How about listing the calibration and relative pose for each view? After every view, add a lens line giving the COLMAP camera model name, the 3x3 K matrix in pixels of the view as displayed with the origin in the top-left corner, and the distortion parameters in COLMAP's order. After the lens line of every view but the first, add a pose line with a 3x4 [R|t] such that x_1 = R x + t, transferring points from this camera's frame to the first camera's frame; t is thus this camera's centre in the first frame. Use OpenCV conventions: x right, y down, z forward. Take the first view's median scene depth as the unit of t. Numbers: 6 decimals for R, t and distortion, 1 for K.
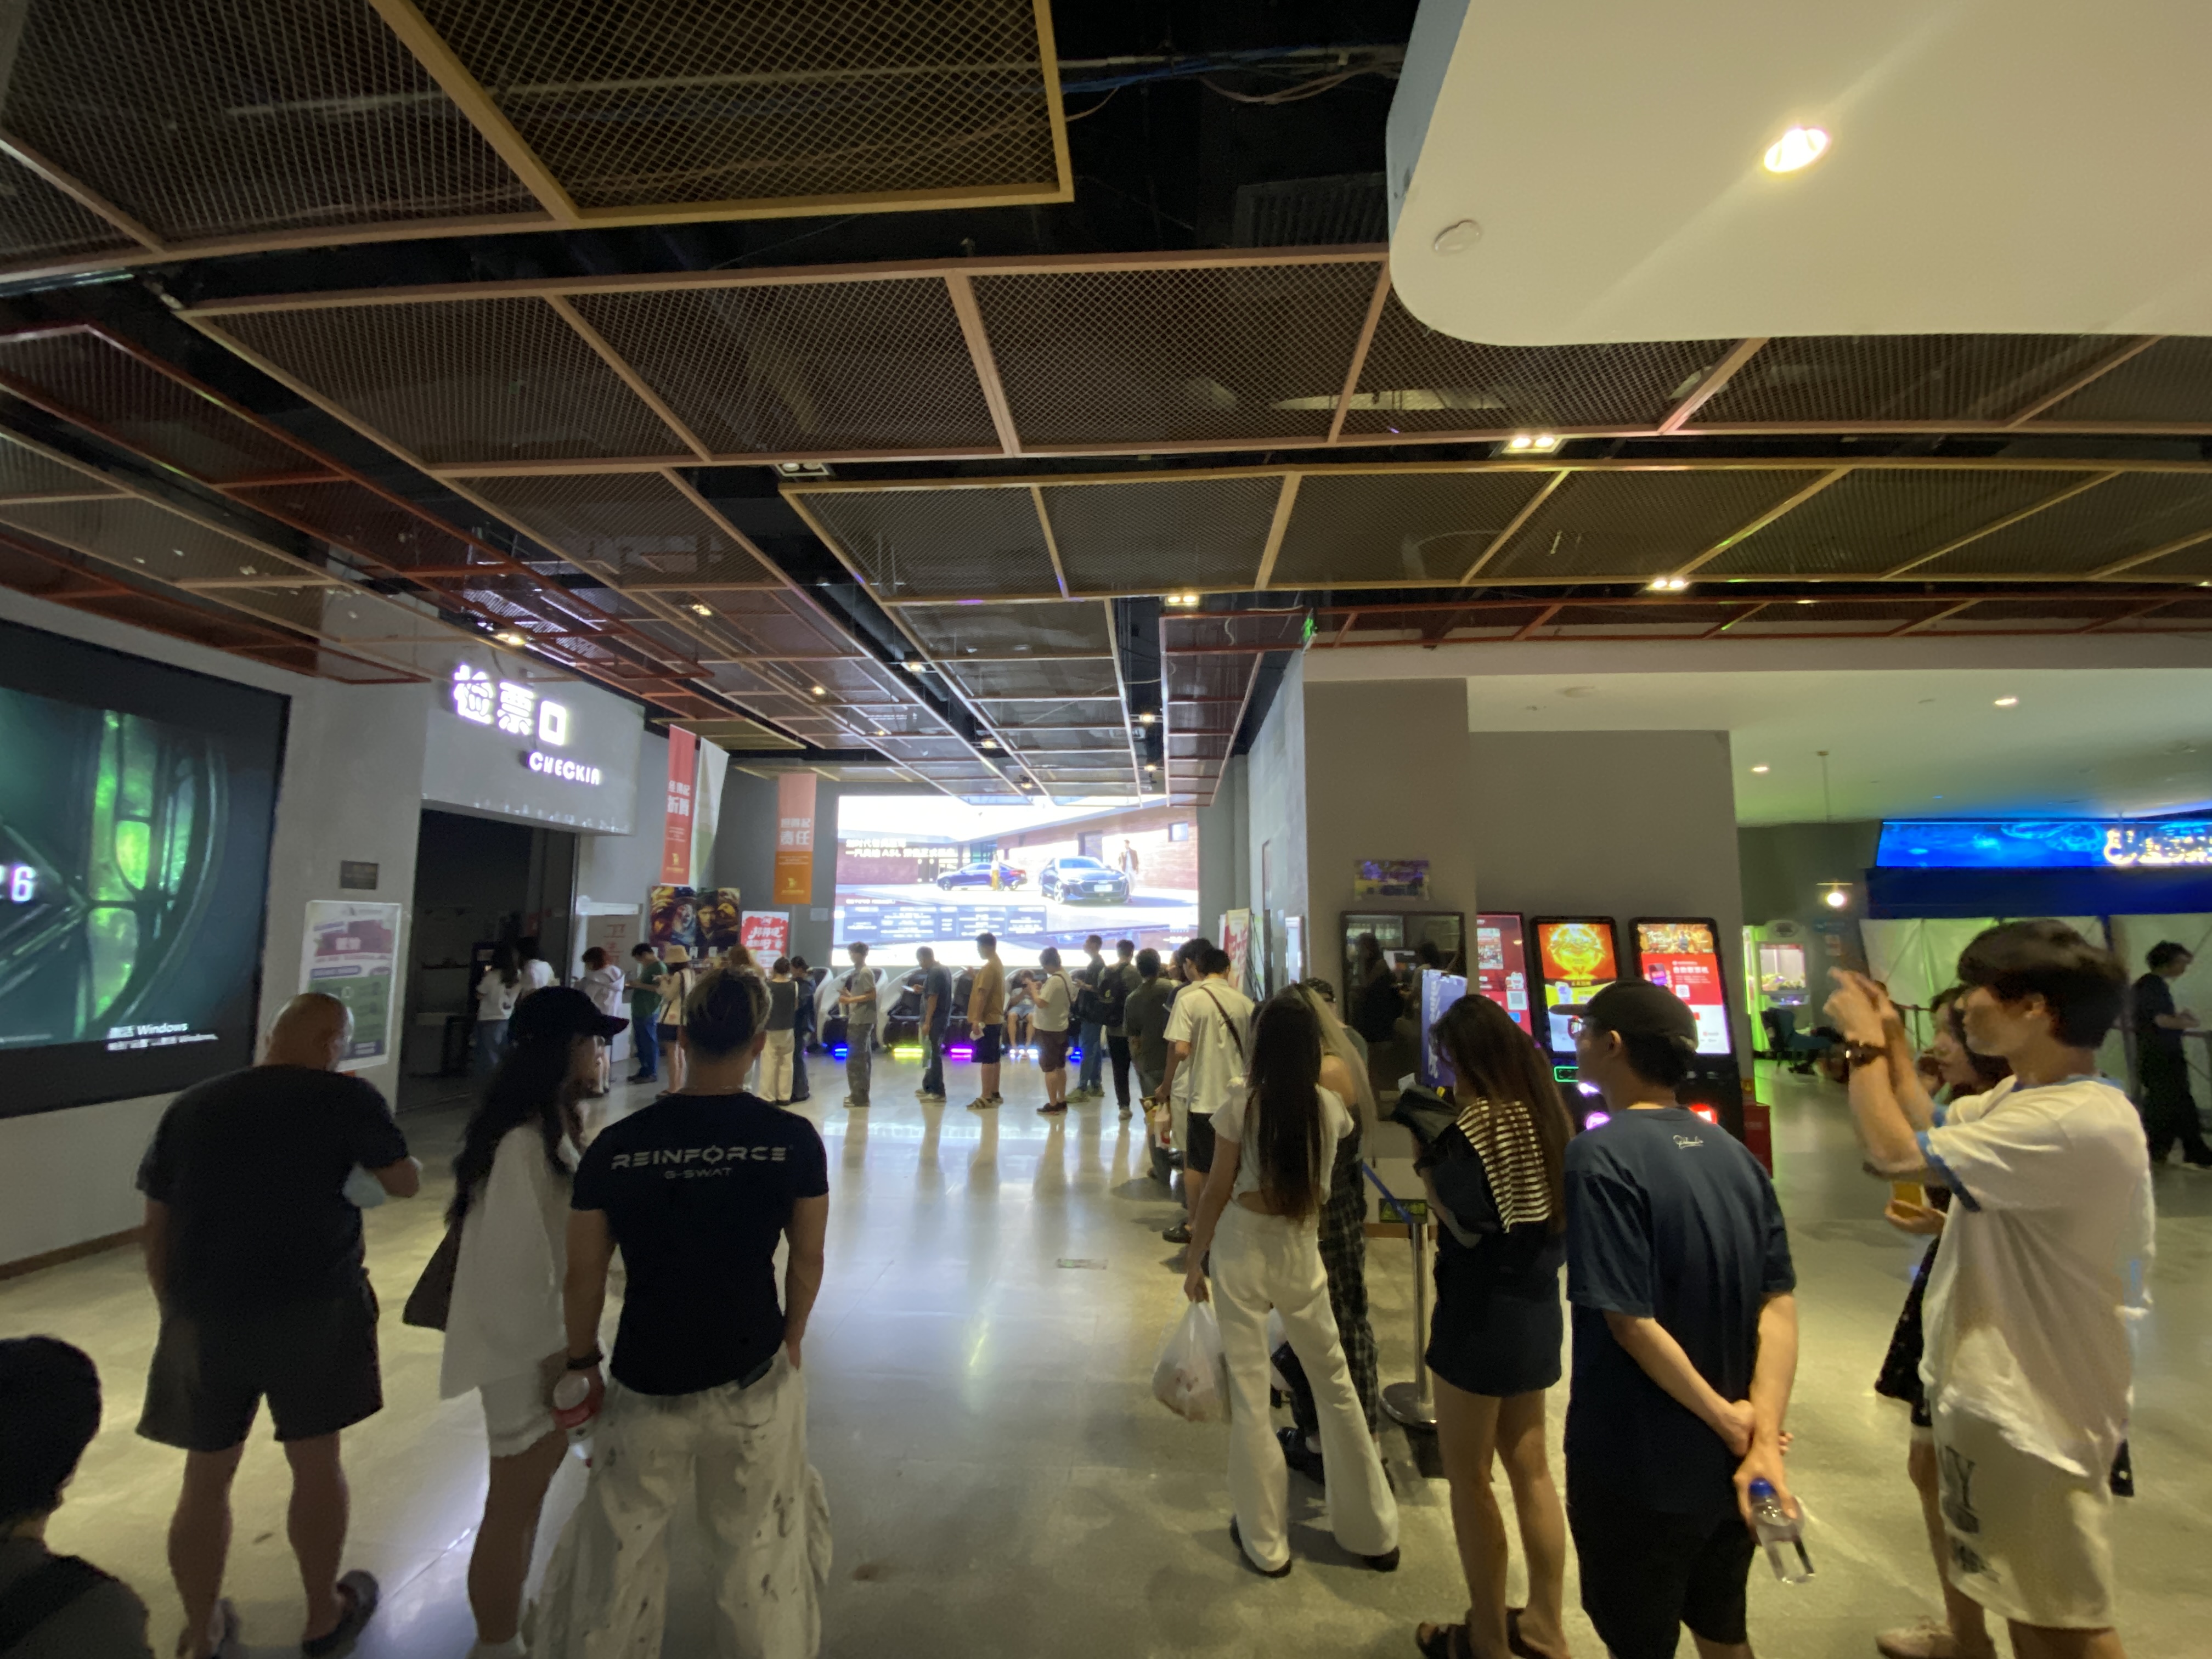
lens RADIAL K [[930.3, 0, 1110.9], [0, 930.3, 816.6], [0, 0, 1]] dist [-0.000111, -0.000227]
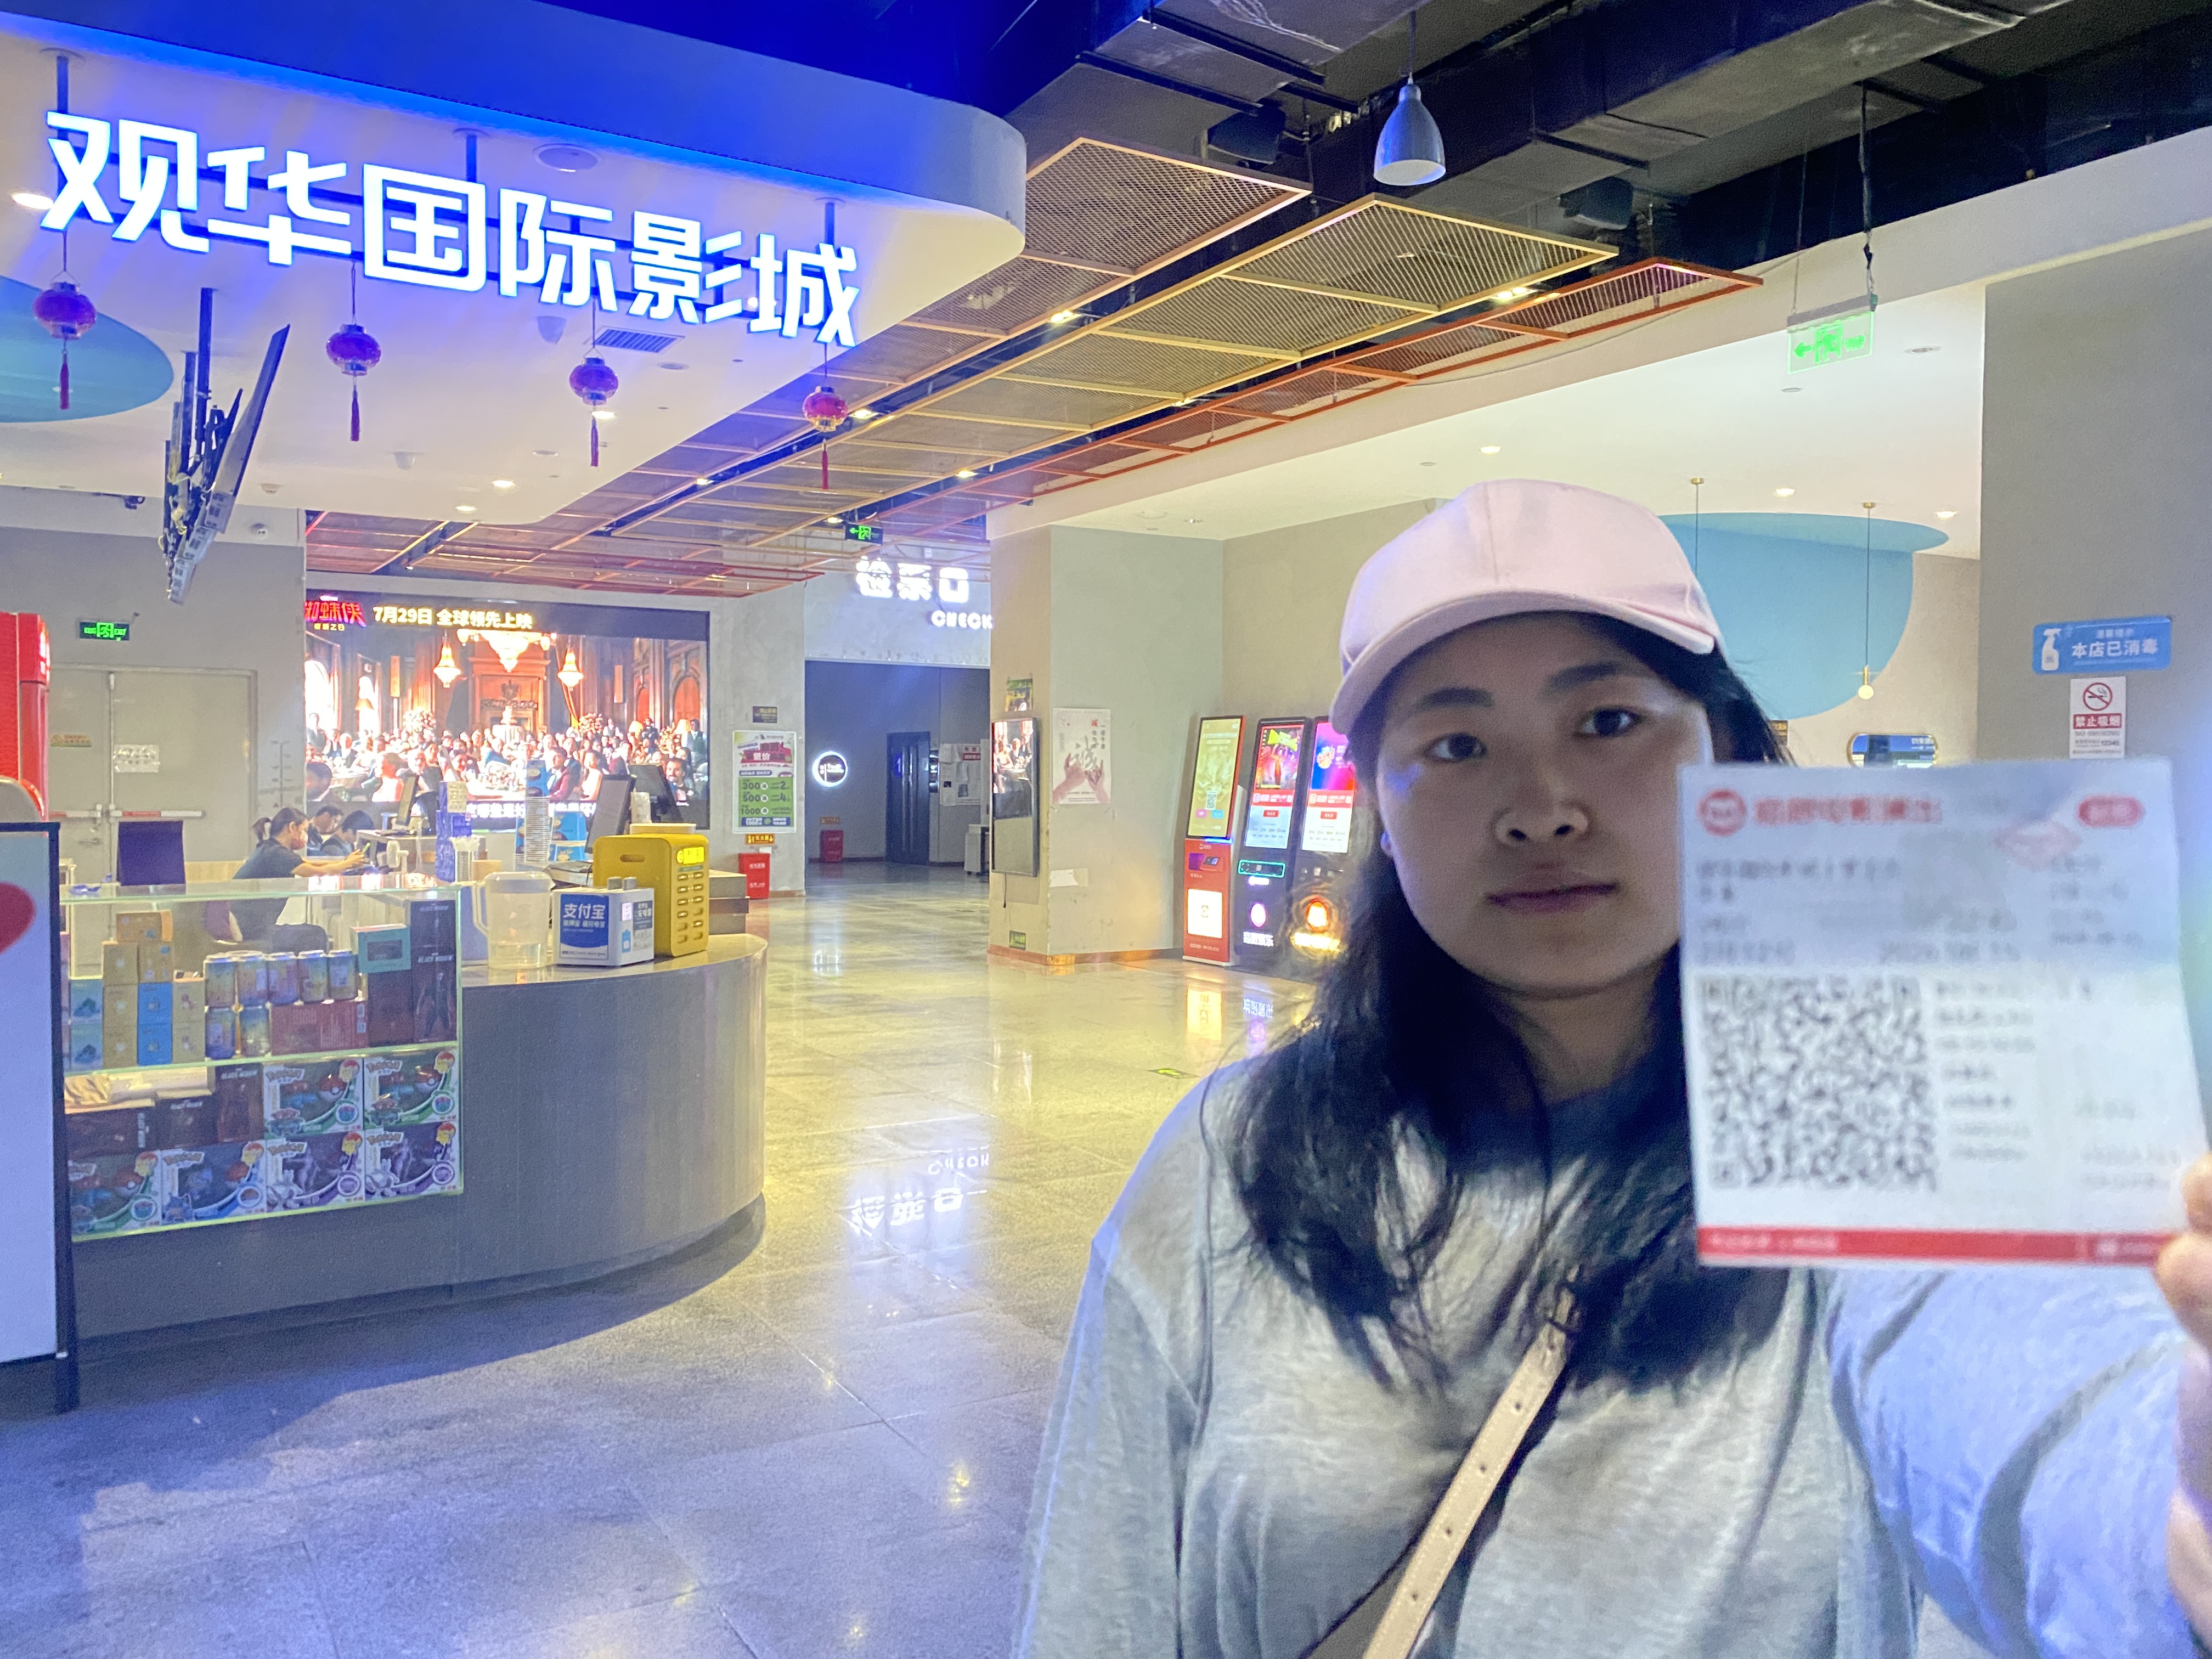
lens RADIAL K [[1655.9, 0, 1098.9], [0, 1655.9, 832.5], [0, 0, 1]] dist [0.004186, -0.000589]
pose [[0.573130, 0.025441, -0.819070, 1.447036], [0.095423, 0.990646, 0.097541, 0.031569], [0.813890, -0.134062, 0.565341, -0.137259]]
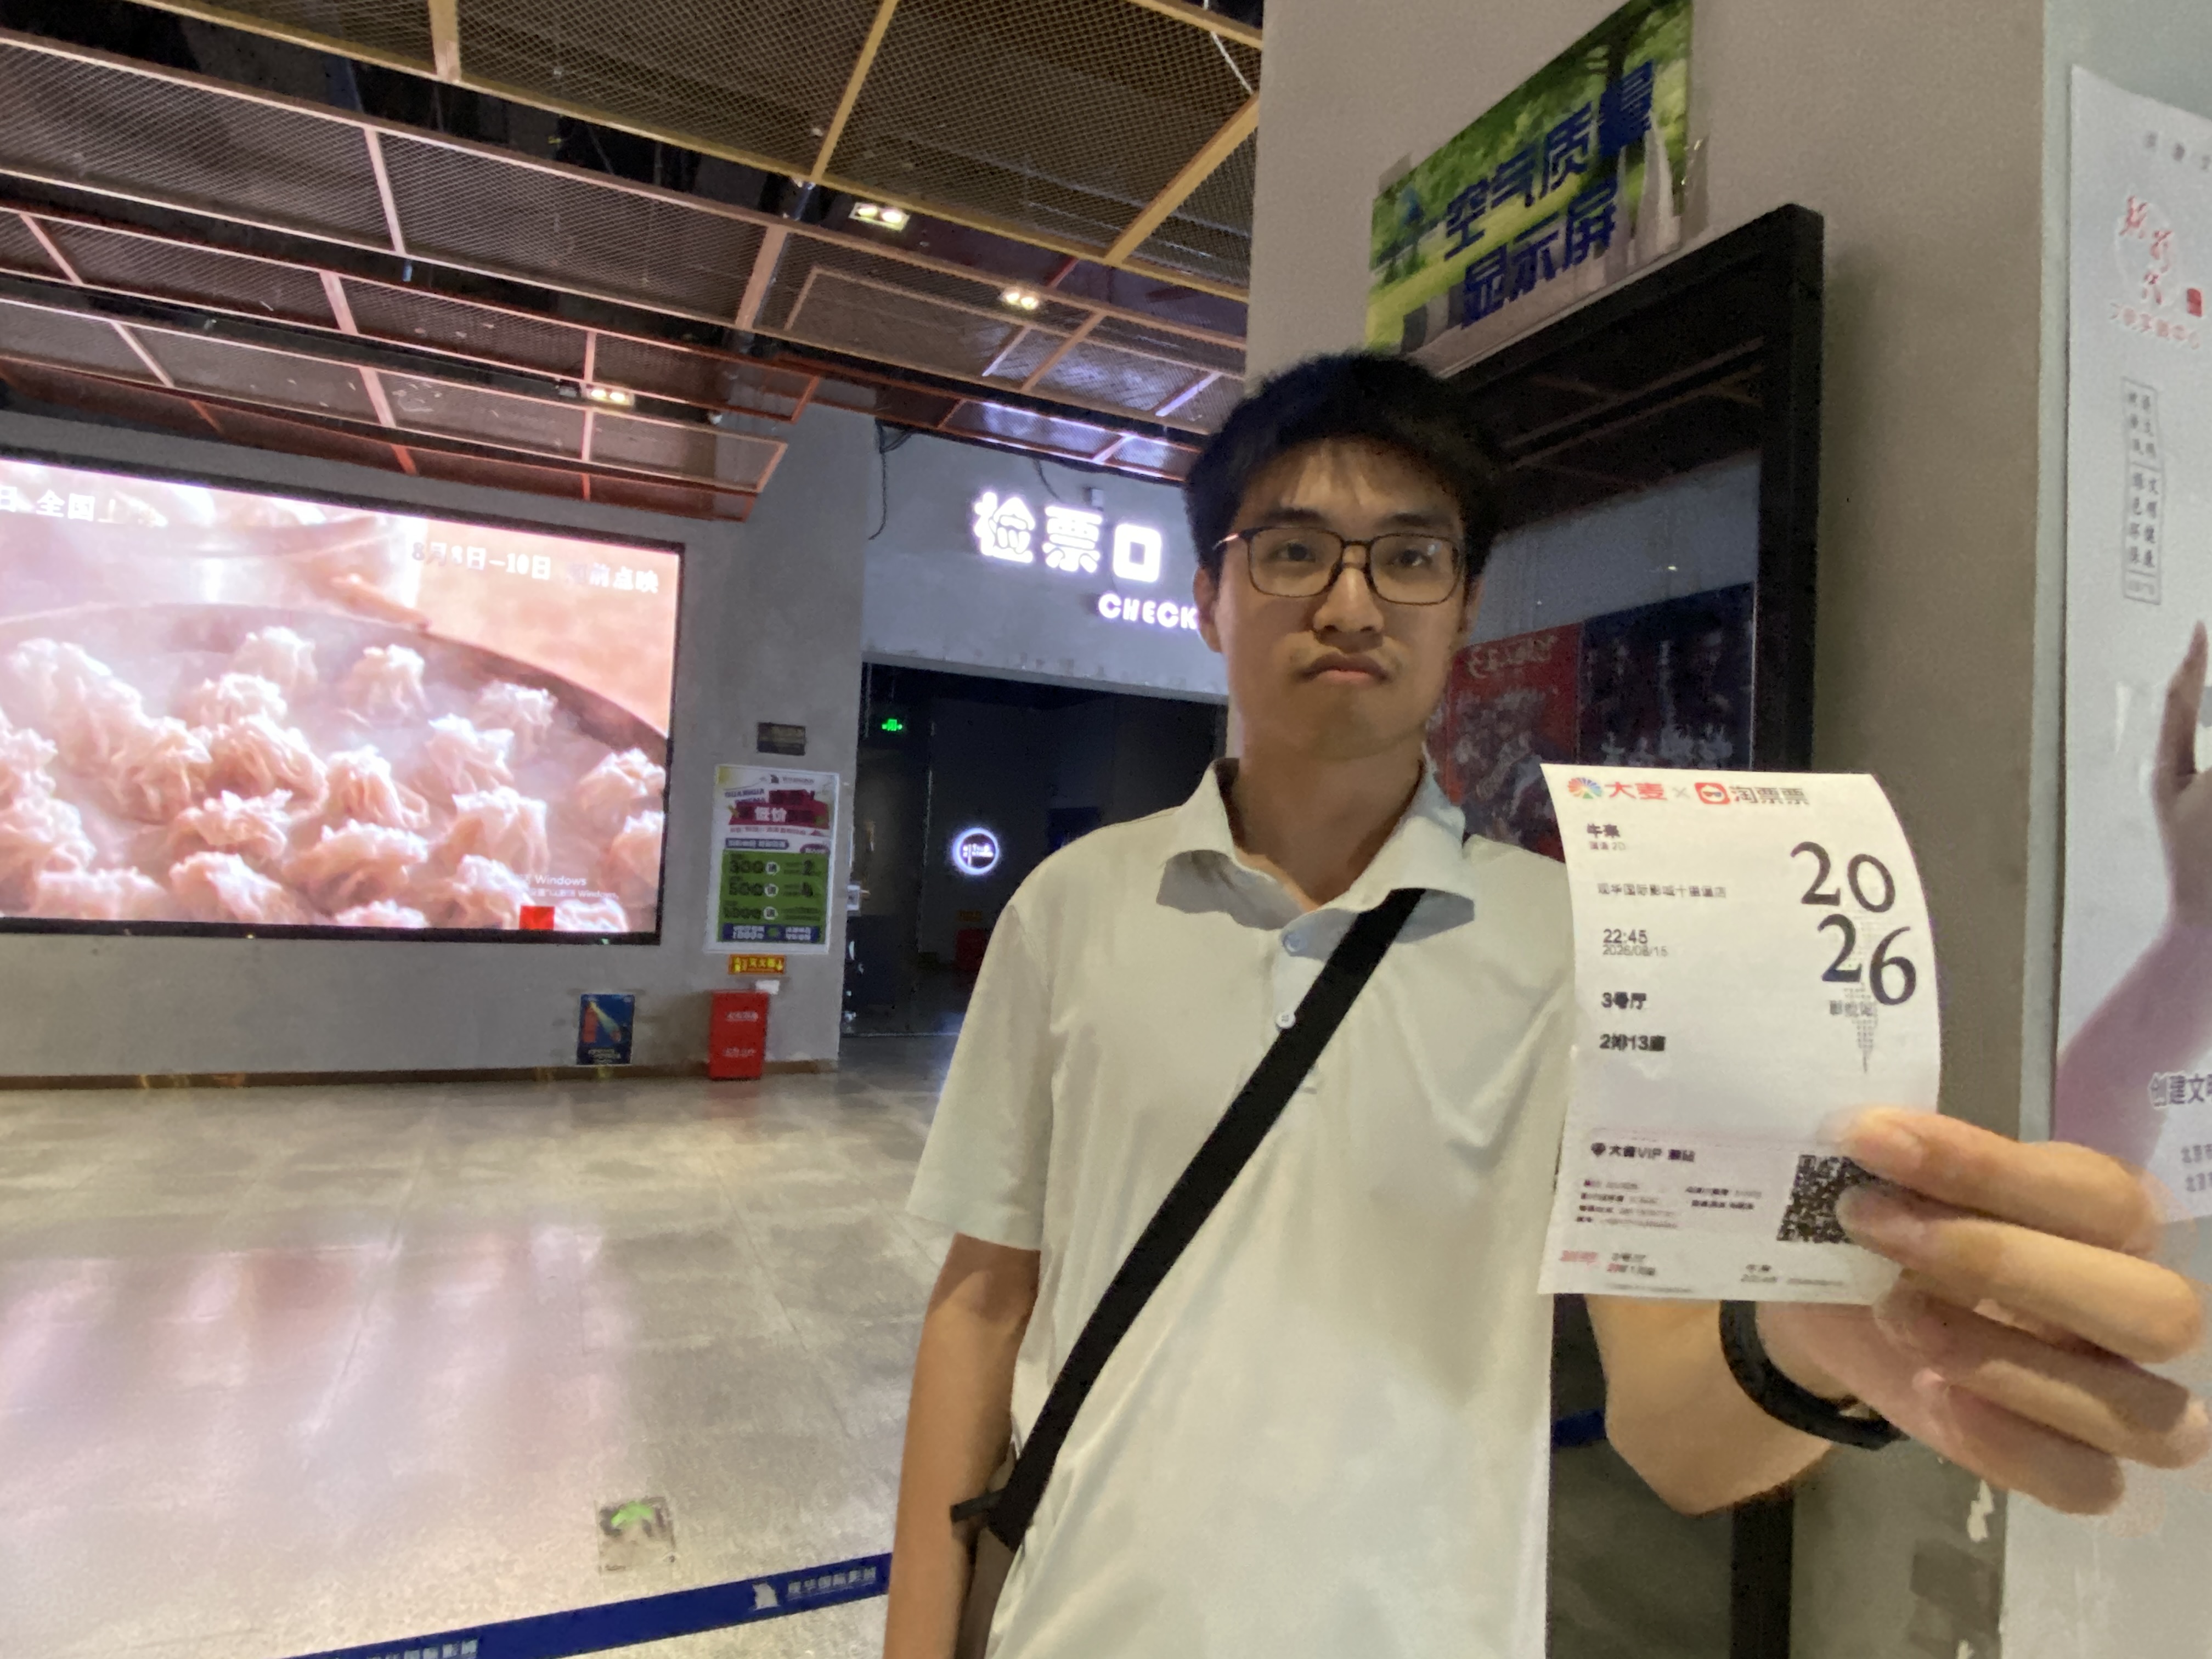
lens RADIAL K [[1244.5, 0, 1123.1], [0, 1244.5, 826.7], [0, 0, 1]] dist [0.006153, 0.000207]
pose [[0.485102, -0.009705, -0.874404, 0.299460], [0.057025, 0.998161, 0.020558, 0.108684], [0.872596, -0.059836, 0.484764, 0.541337]]
